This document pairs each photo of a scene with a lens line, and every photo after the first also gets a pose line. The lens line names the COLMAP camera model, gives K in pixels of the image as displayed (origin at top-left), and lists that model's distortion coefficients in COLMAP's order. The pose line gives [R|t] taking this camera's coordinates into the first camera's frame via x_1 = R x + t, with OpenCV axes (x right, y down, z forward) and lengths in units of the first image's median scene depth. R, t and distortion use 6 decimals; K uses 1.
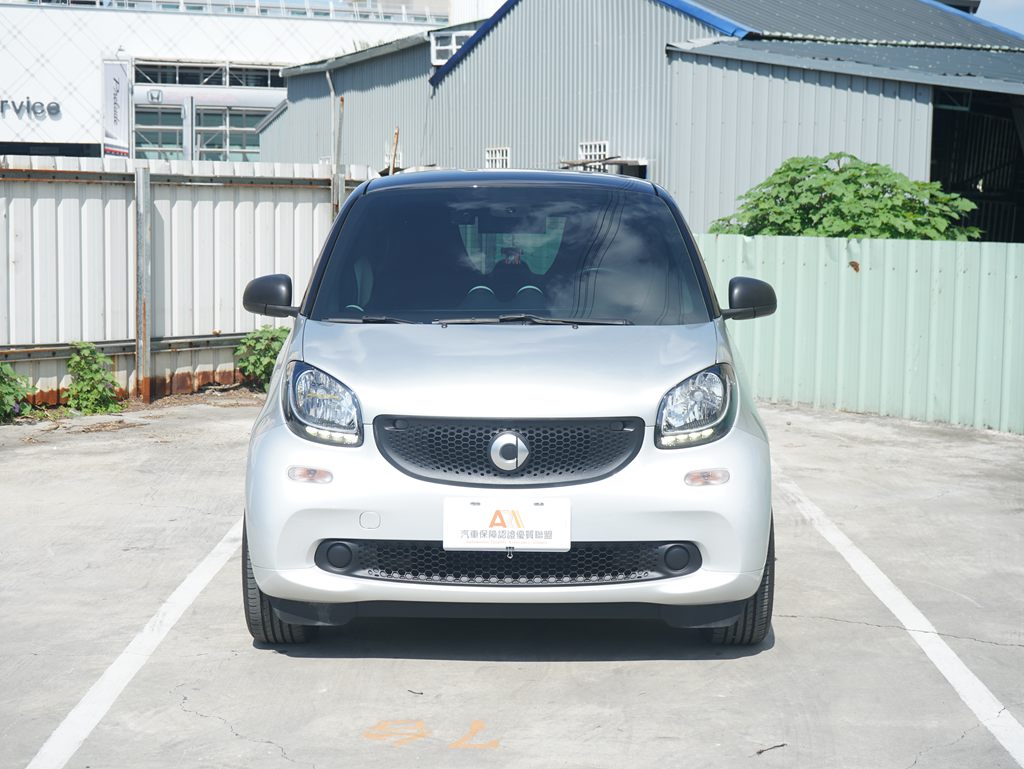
lens RADIAL K [[1872.8, 0, 511.7], [0, 1872.8, 378.2], [0, 0, 1]] dist [-0.008431, 0.000000]
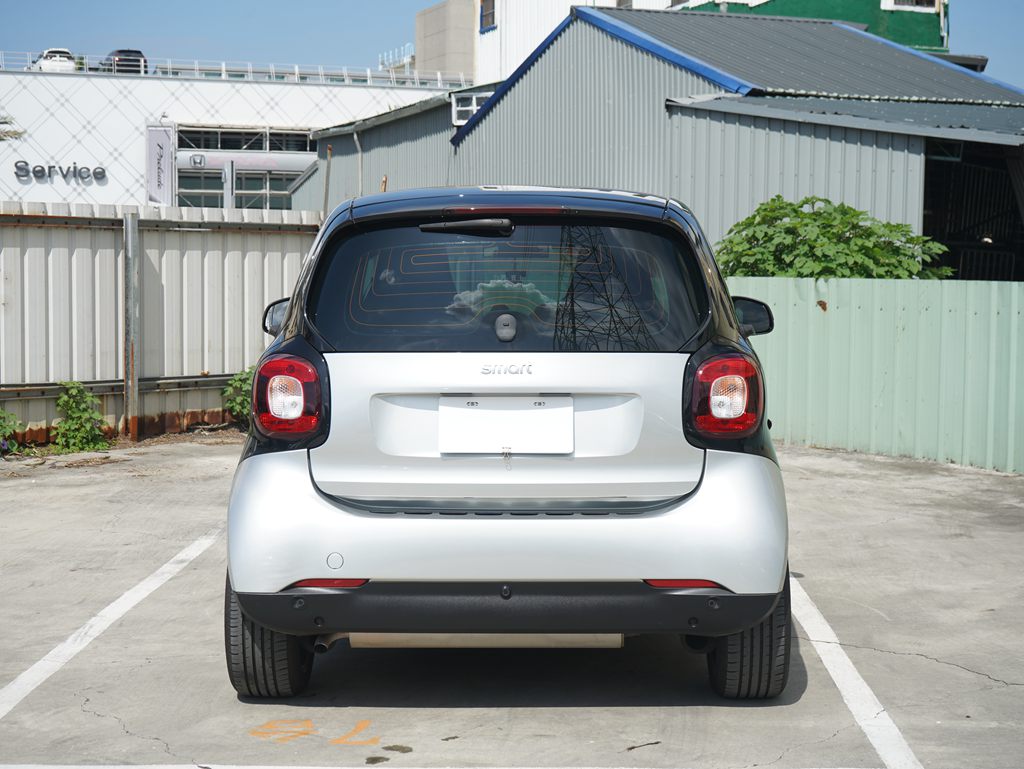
lens RADIAL K [[1832.7, 0, 513.7], [0, 1832.7, 388.6], [0, 0, 1]] dist [-0.013957, 0.000000]
pose [[0.999748, -0.003291, -0.022190, 0.036368], [0.002704, 0.999646, -0.026461, 0.011600], [0.022269, 0.026394, 0.999404, -0.003510]]
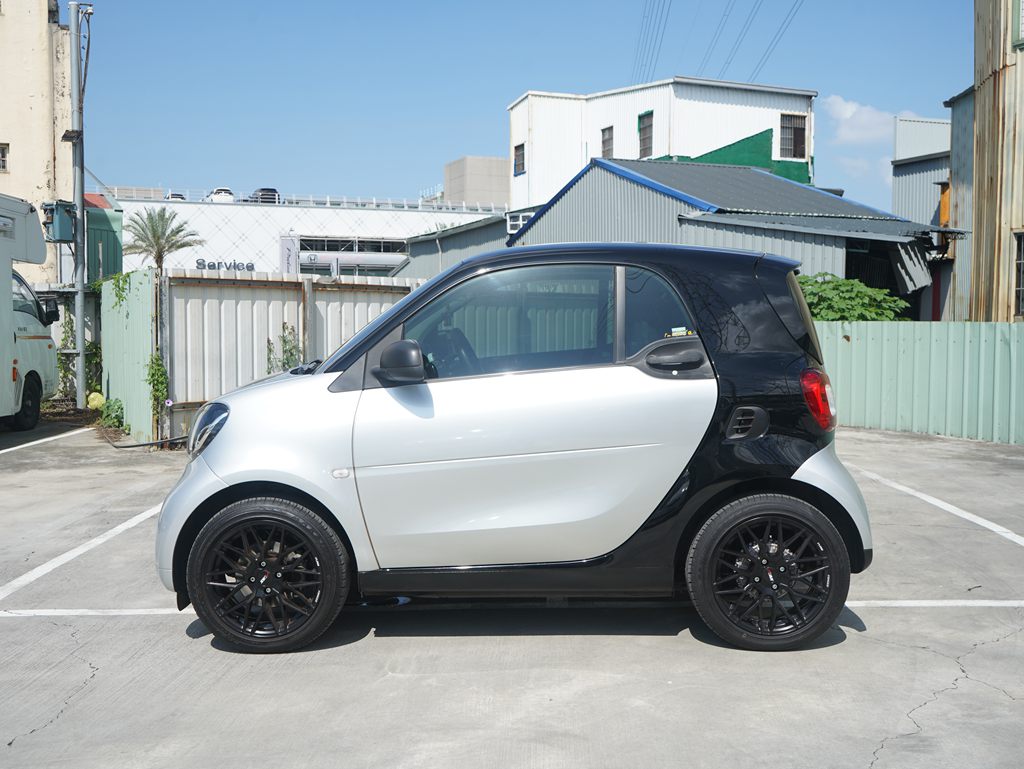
lens RADIAL K [[1162.8, 0, 506.2], [0, 1162.8, 393.3], [0, 0, 1]] dist [-0.001150, 0.000000]
pose [[0.999930, -0.009652, -0.006796, -0.110624], [0.009408, 0.999339, -0.035108, 0.021761], [0.007130, 0.035041, 0.999360, -0.025177]]
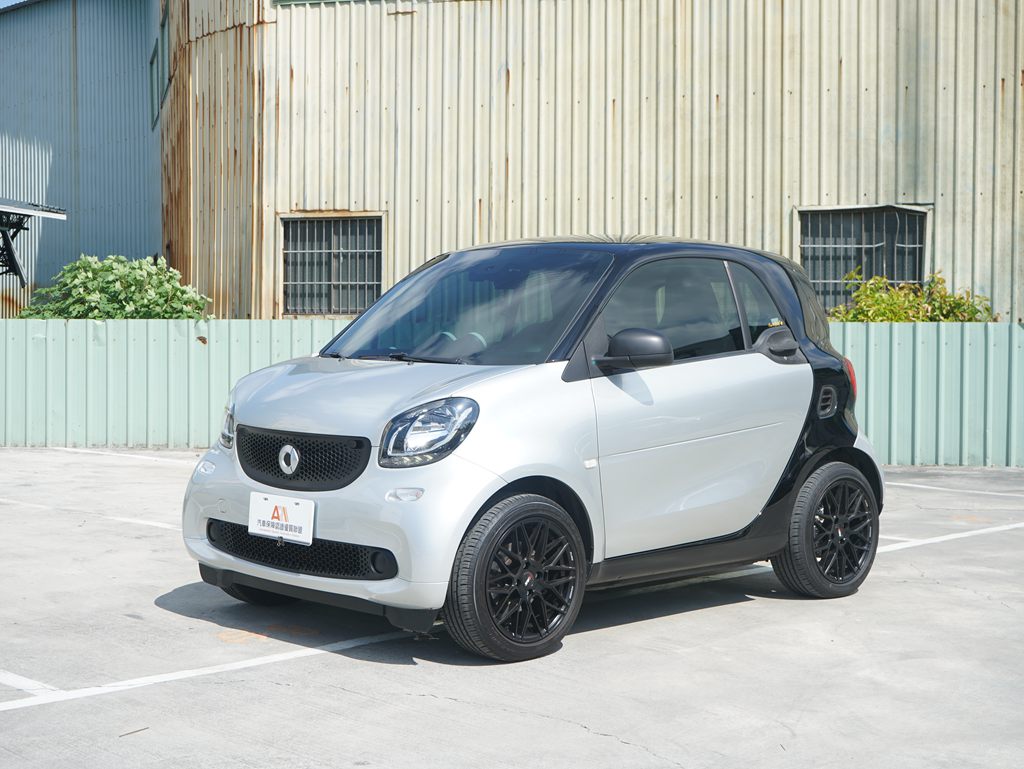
lens RADIAL K [[1695.7, 0, 509.7], [0, 1695.7, 382.2], [0, 0, 1]] dist [-0.032547, 0.000000]
pose [[0.703940, -0.026269, 0.709773, -0.524510], [0.068013, 0.997217, -0.030547, 0.022944], [-0.706995, 0.069777, 0.703768, -0.012362]]
